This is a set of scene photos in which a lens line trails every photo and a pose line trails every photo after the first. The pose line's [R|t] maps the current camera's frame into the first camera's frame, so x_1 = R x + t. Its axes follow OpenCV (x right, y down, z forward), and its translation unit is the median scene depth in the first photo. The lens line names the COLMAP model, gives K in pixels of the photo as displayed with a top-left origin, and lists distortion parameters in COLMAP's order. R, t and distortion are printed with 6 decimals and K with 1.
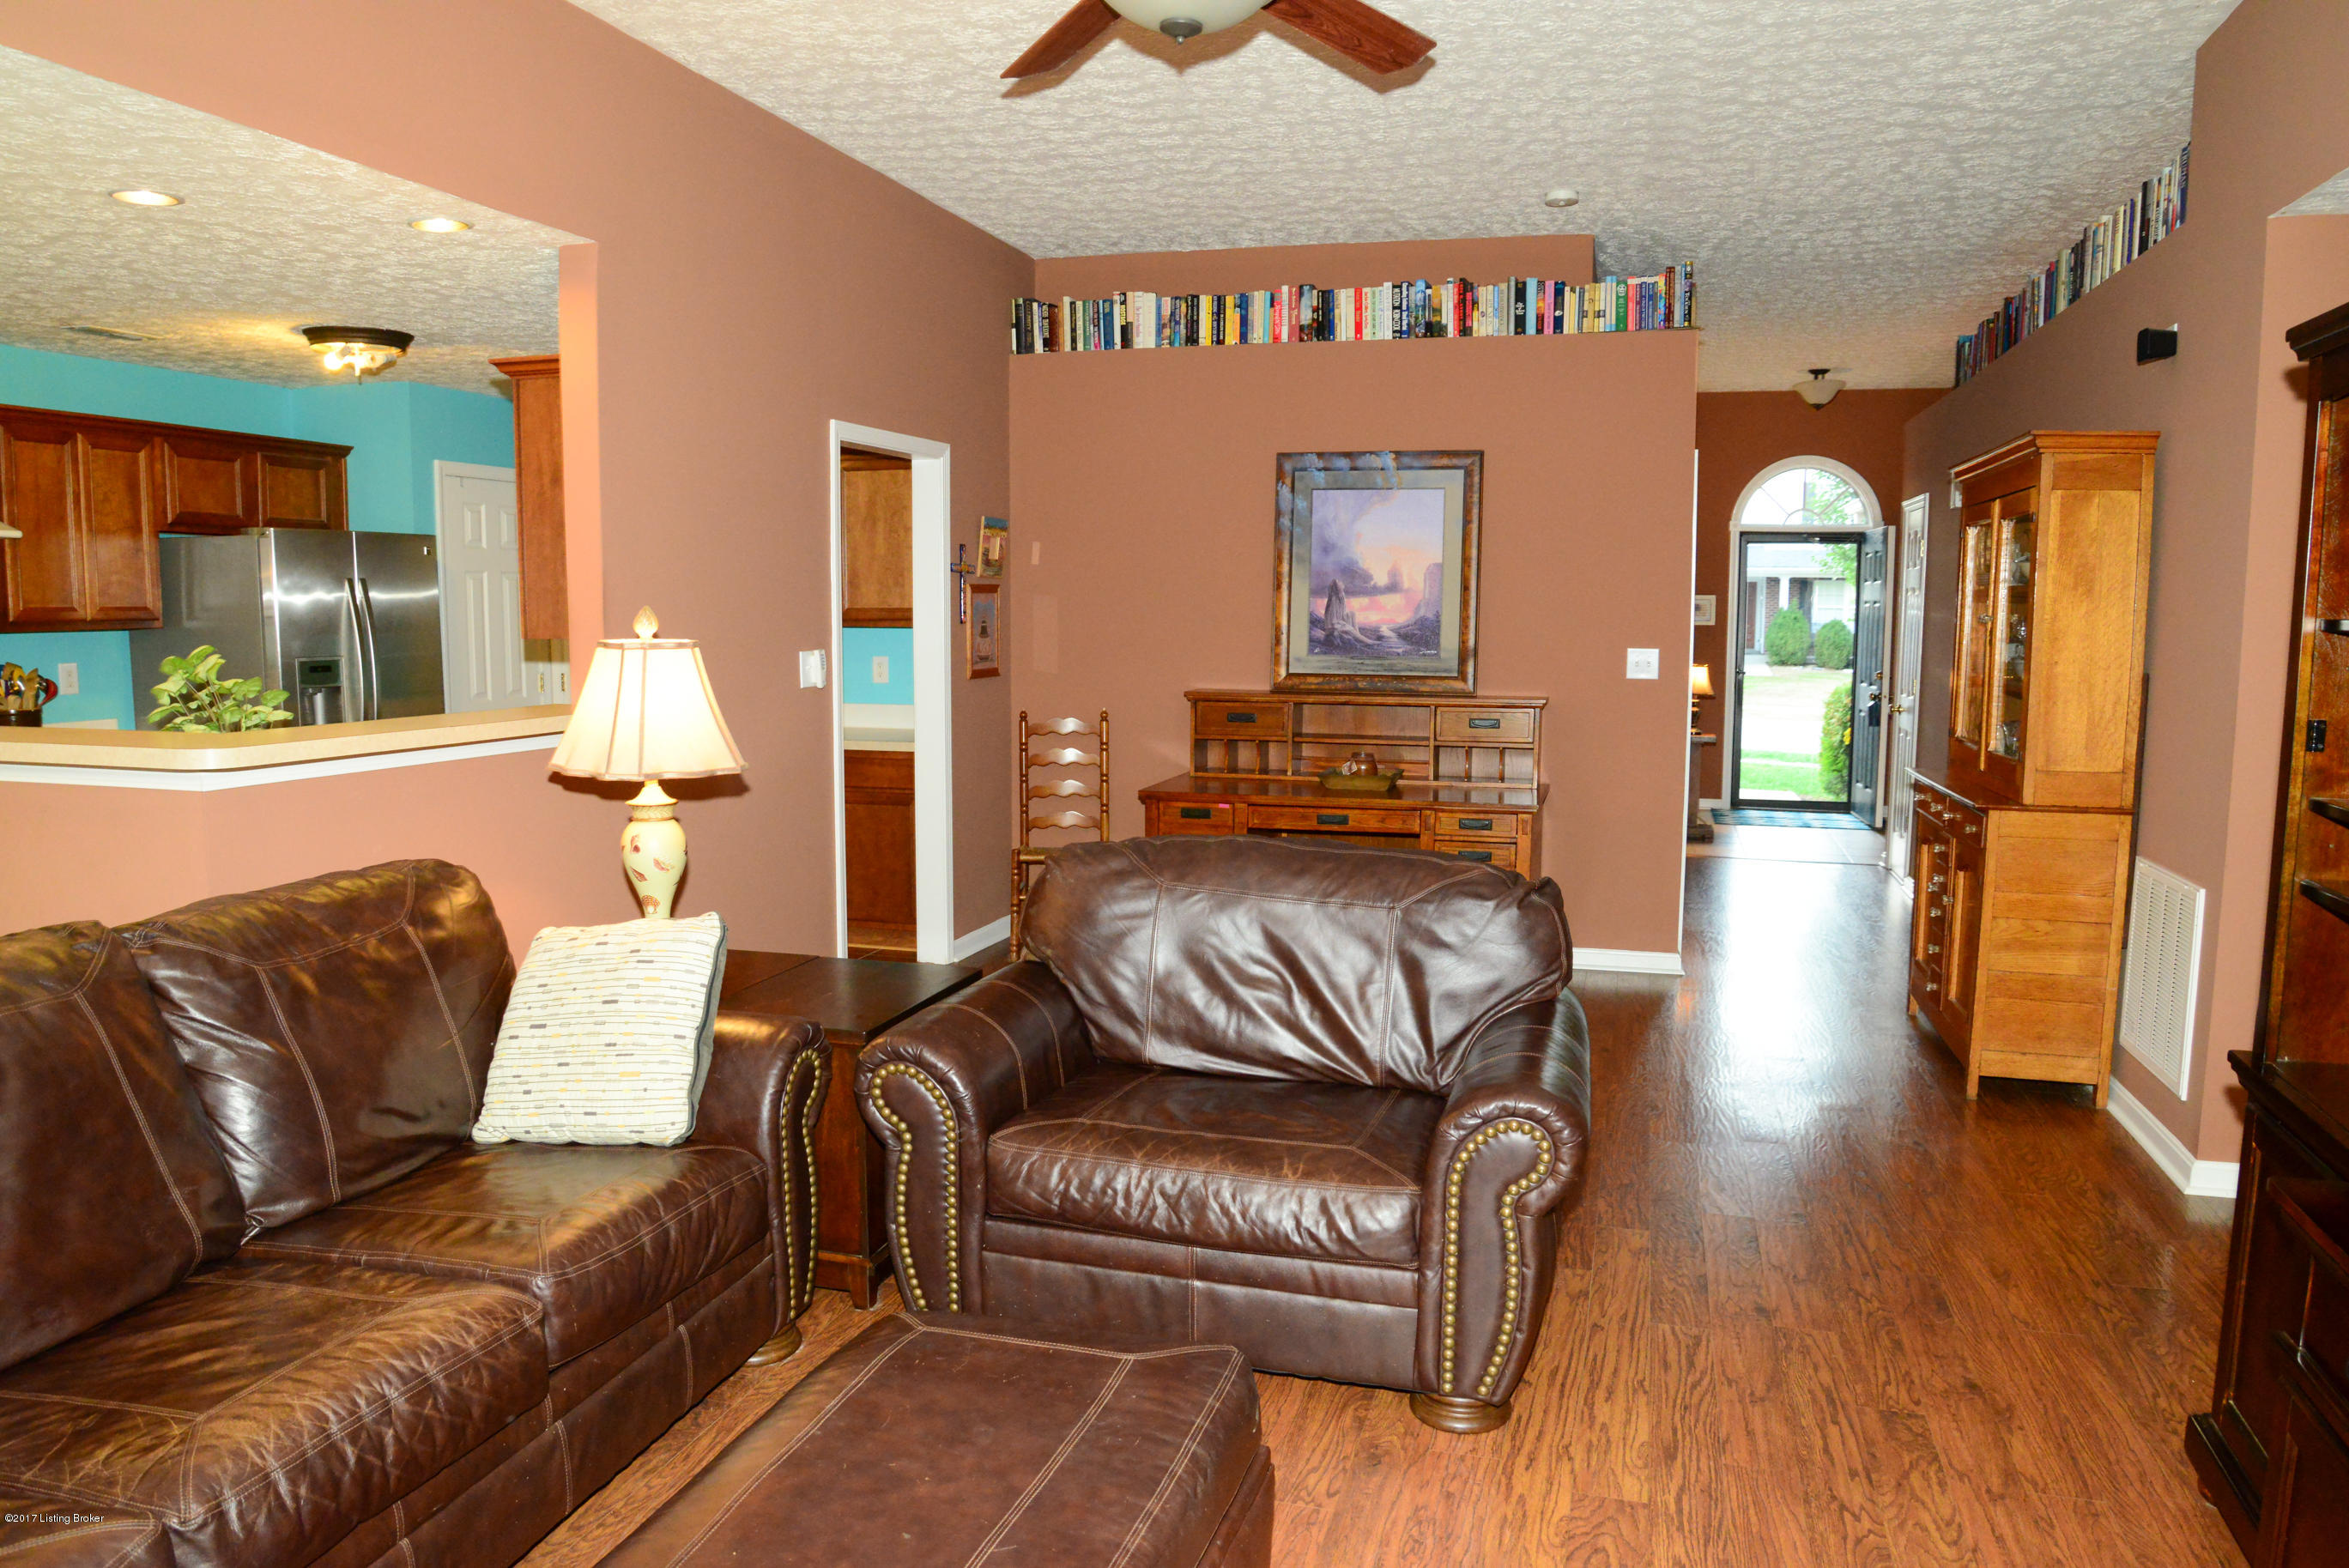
lens RADIAL K [[1609.9, 0, 1181.8], [0, 1609.9, 788.6], [0, 0, 1]] dist [-0.048692, 0.023402]
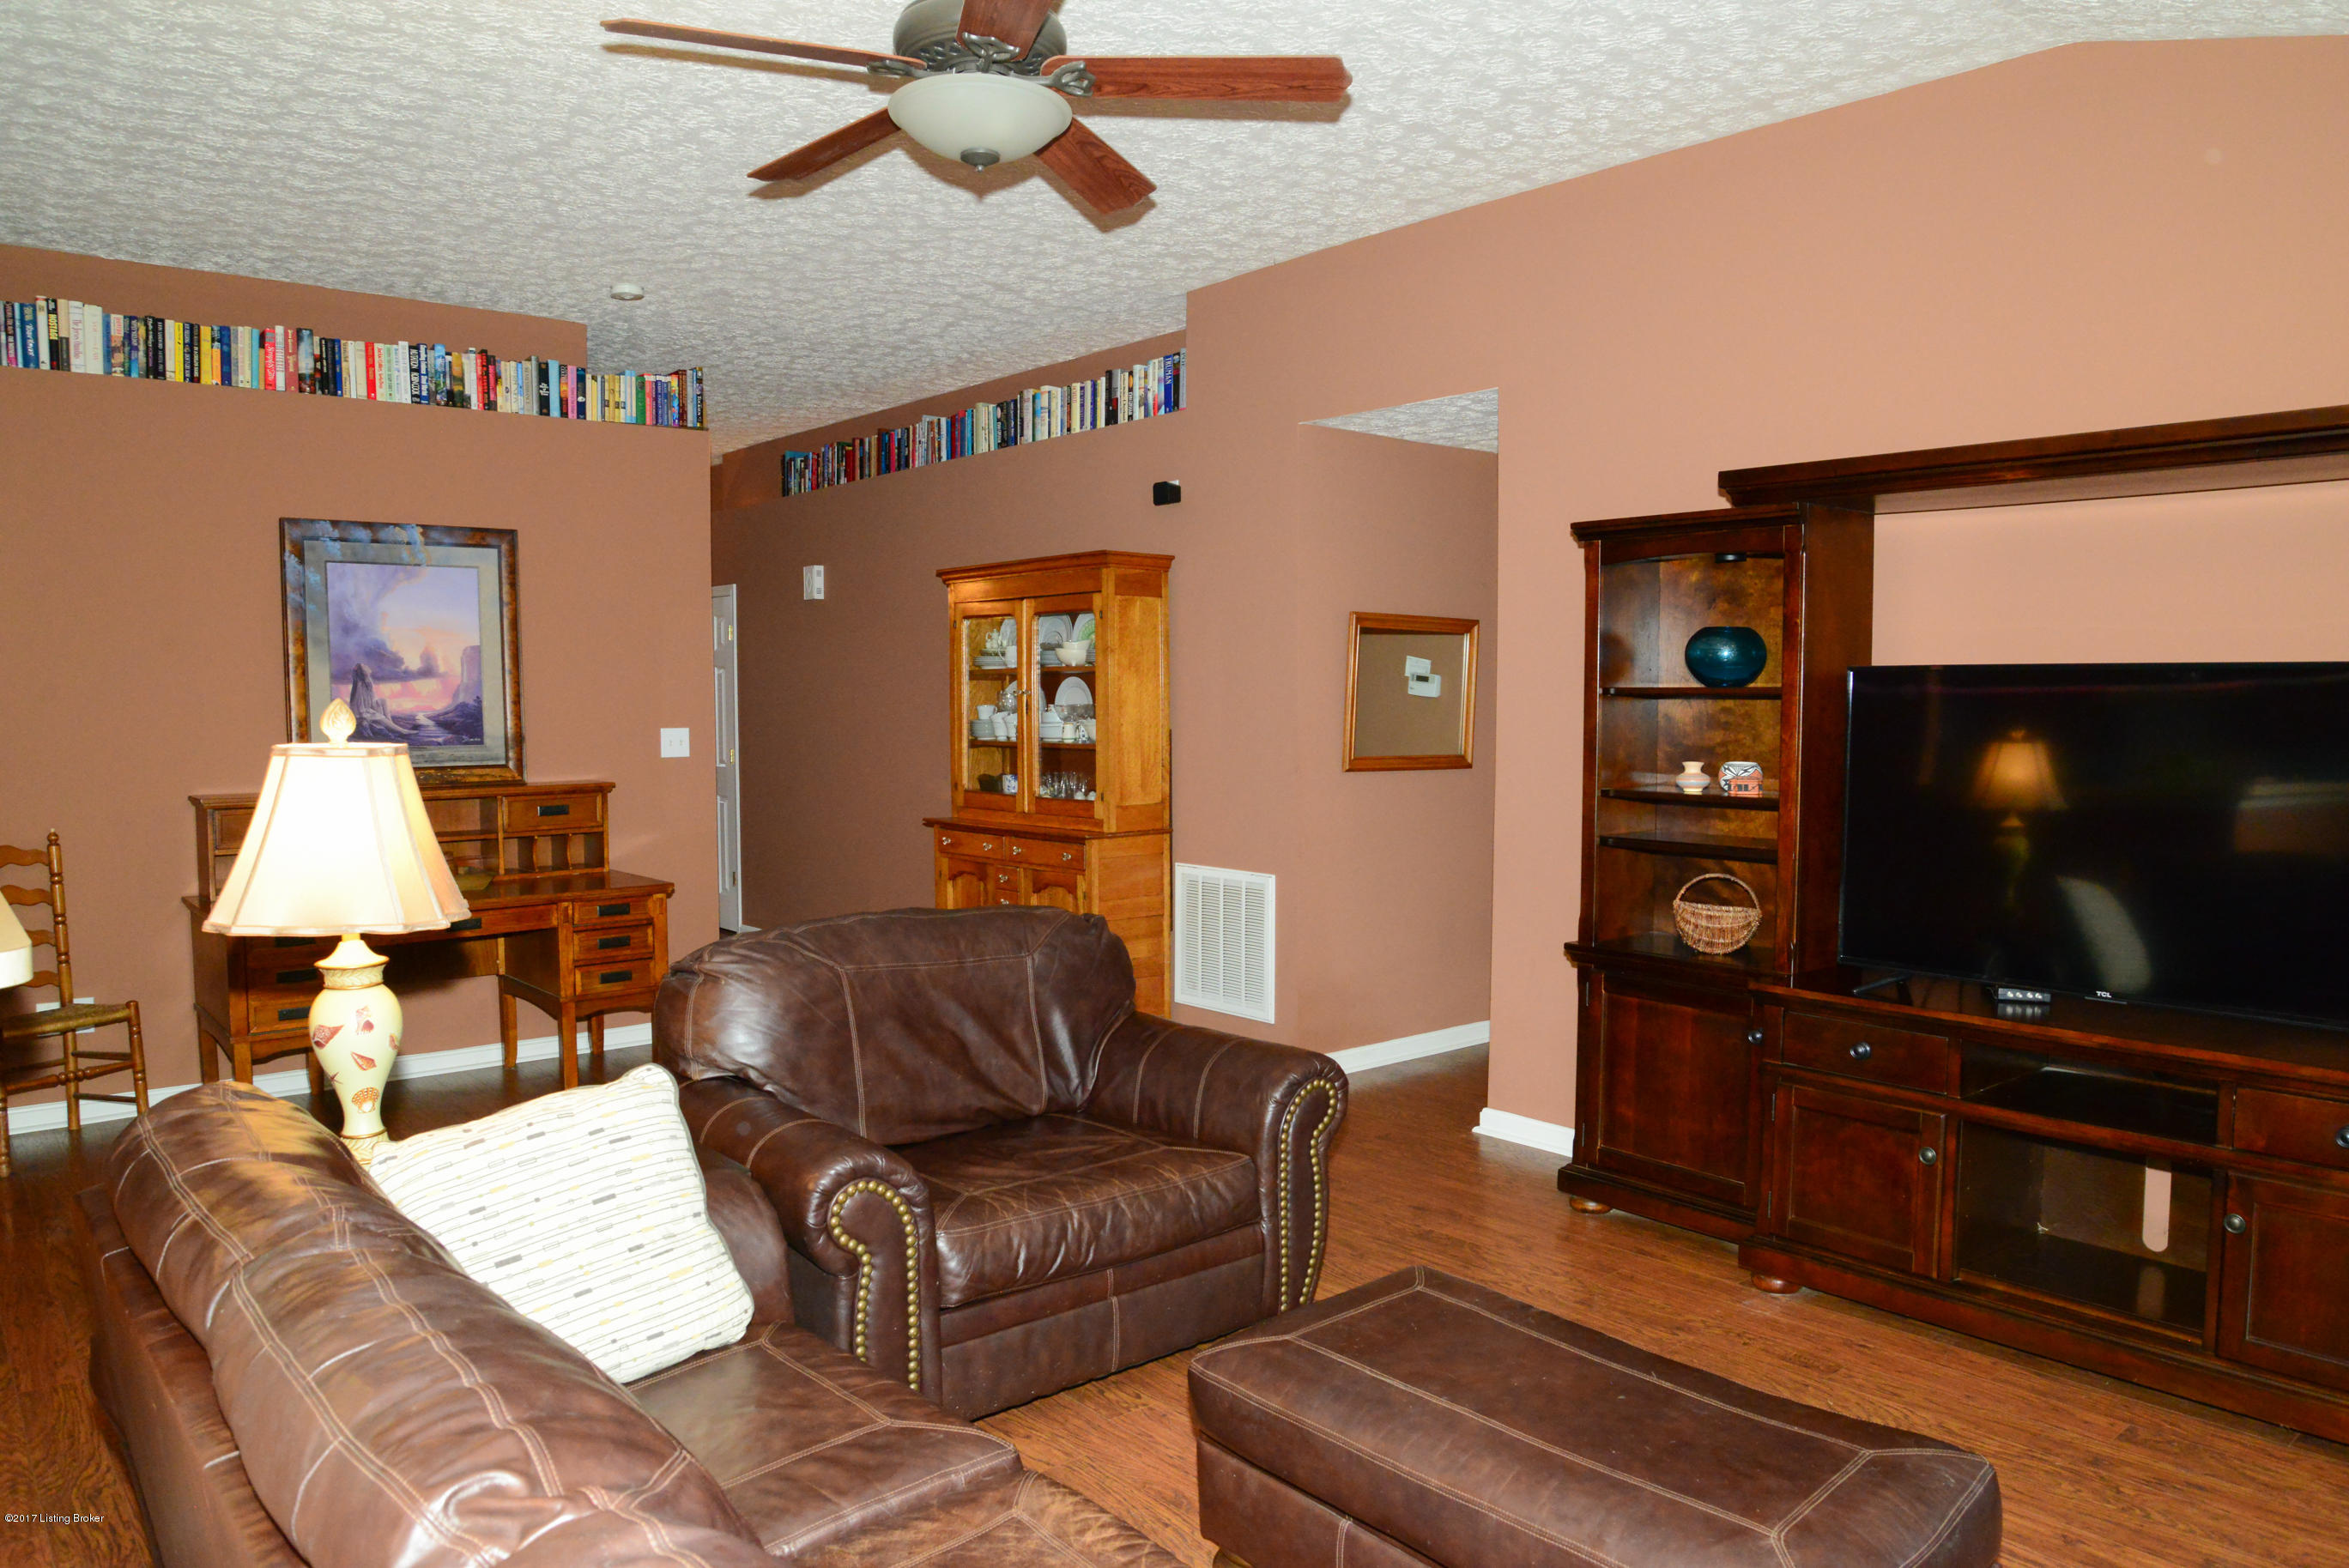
lens RADIAL K [[1609.9, 0, 1183.2], [0, 1609.9, 785.3], [0, 0, 1]] dist [-0.048692, 0.023402]
pose [[0.580032, -0.060496, 0.812344, -0.365195], [0.102105, 0.994773, 0.001176, -0.017597], [-0.808169, 0.082263, 0.583177, 0.125162]]
